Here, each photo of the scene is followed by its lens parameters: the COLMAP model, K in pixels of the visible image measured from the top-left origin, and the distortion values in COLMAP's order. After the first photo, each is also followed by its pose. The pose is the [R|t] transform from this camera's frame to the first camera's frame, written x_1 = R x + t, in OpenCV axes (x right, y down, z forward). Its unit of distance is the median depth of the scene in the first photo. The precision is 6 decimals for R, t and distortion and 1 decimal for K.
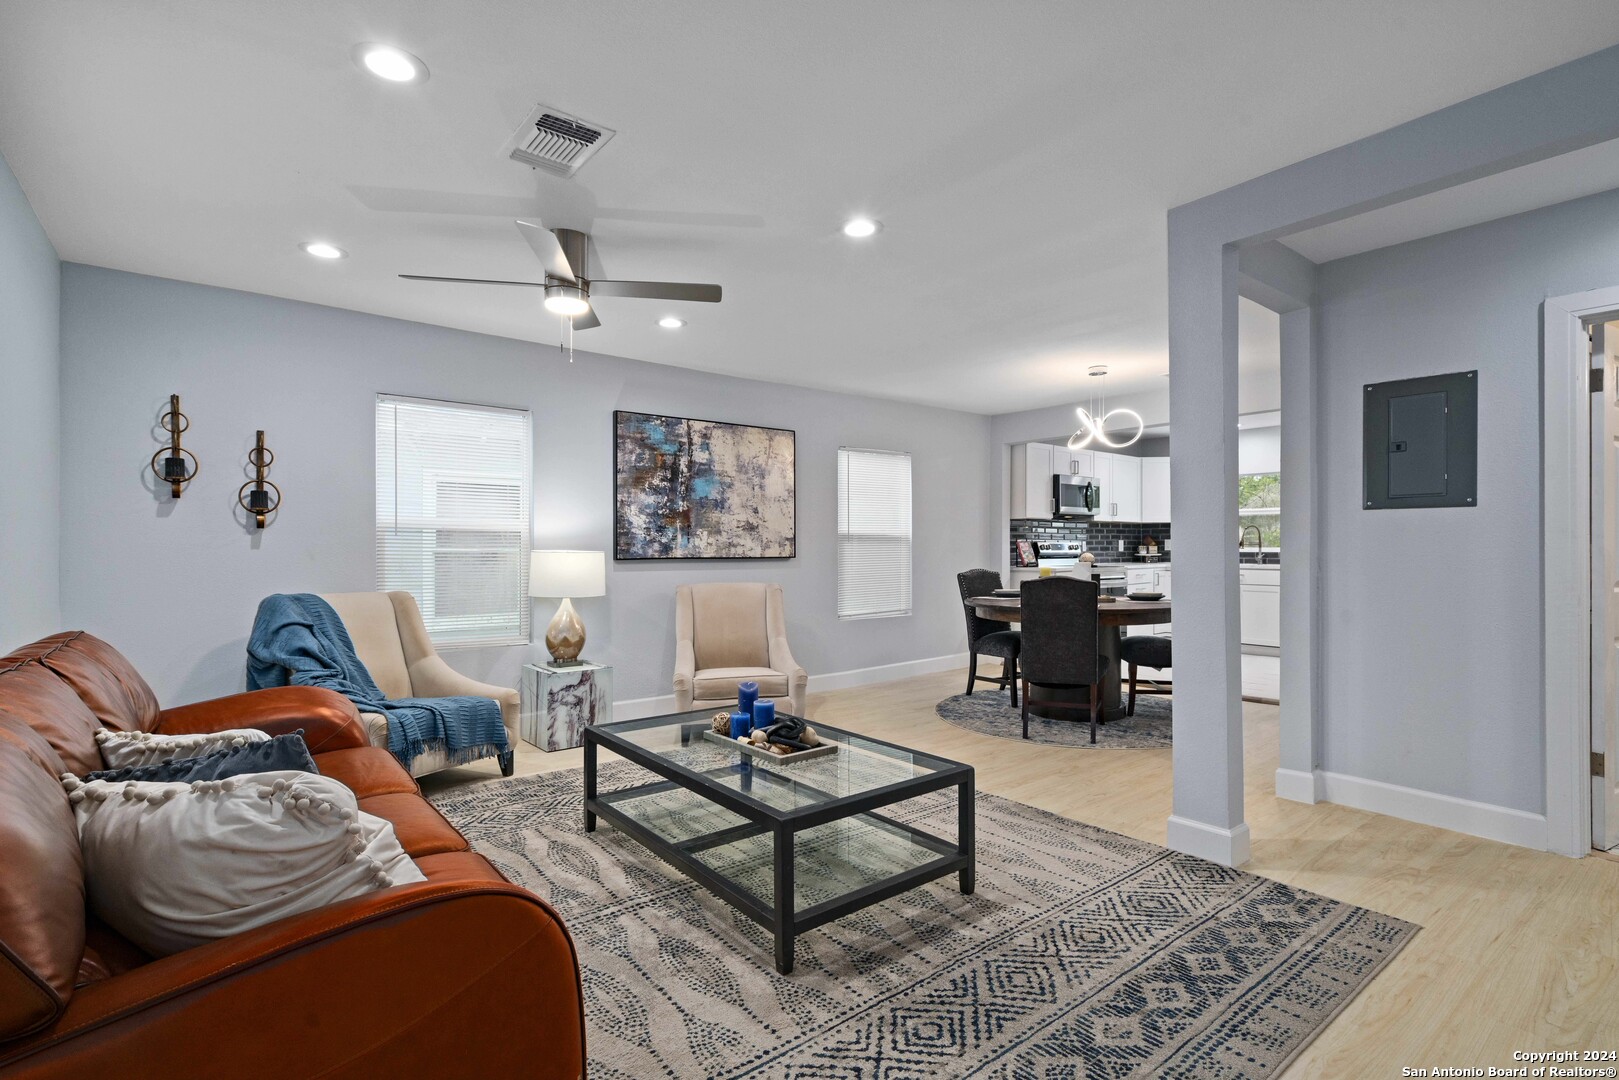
lens RADIAL K [[769.1, 0, 815.2], [0, 769.1, 541.7], [0, 0, 1]] dist [-0.001419, 0.000614]
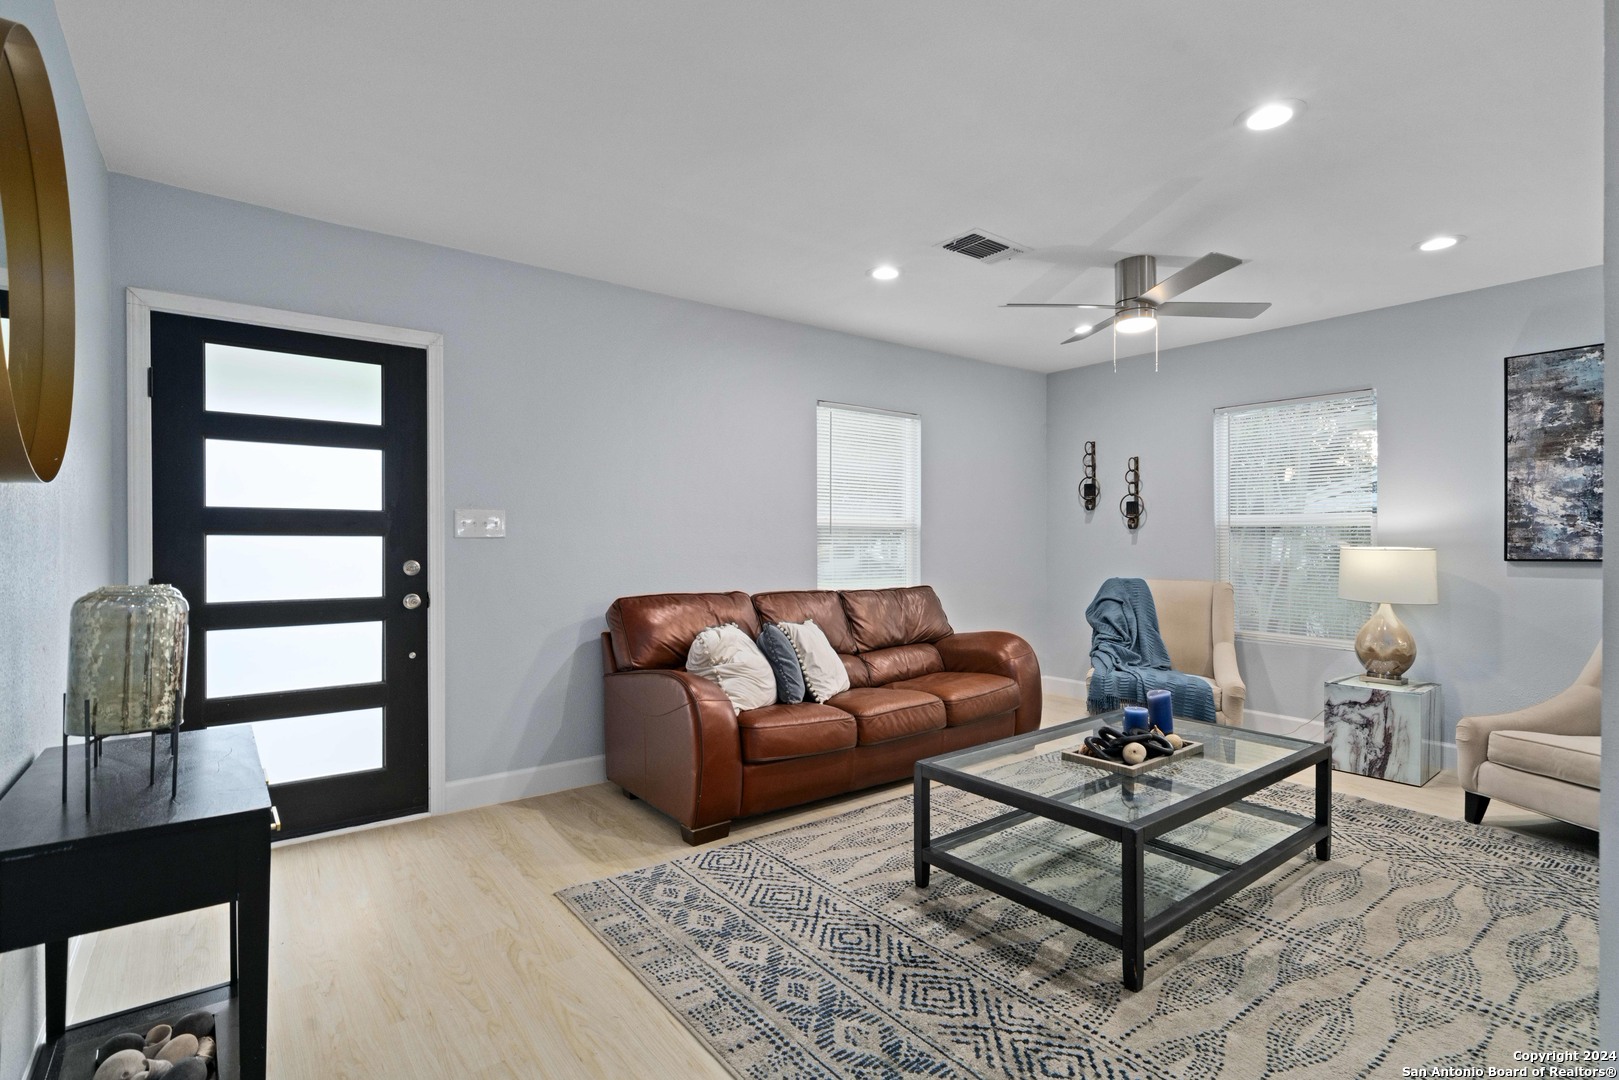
lens RADIAL K [[769.1, 0, 803.4], [0, 769.1, 549.2], [0, 0, 1]] dist [-0.001419, 0.000614]
pose [[-0.030129, 0.009499, -0.999501, 0.746850], [0.010268, 0.999905, 0.009193, -0.001512], [0.999493, -0.009986, -0.030223, 0.523096]]
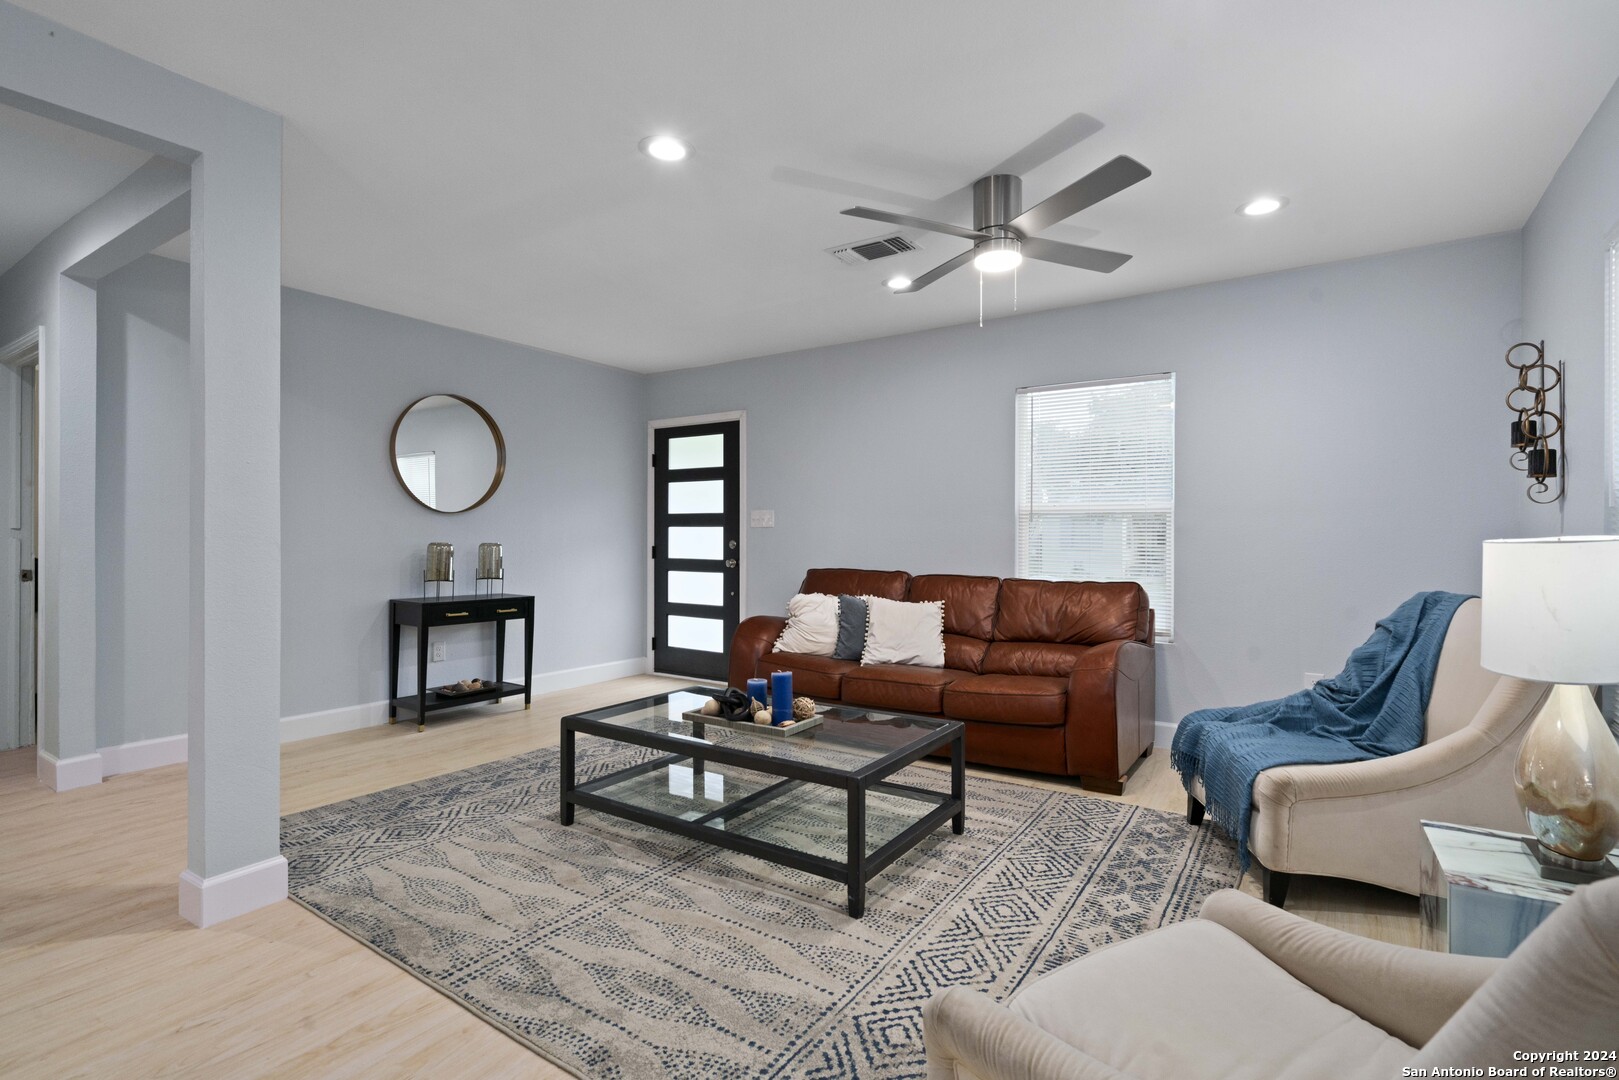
lens RADIAL K [[769.1, 0, 802.8], [0, 769.1, 535.5], [0, 0, 1]] dist [-0.001419, 0.000614]
pose [[-0.958512, -0.000351, -0.285052, 0.142178], [0.001773, 0.999973, -0.007192, 0.018163], [0.285047, -0.007399, -0.958485, 1.688585]]
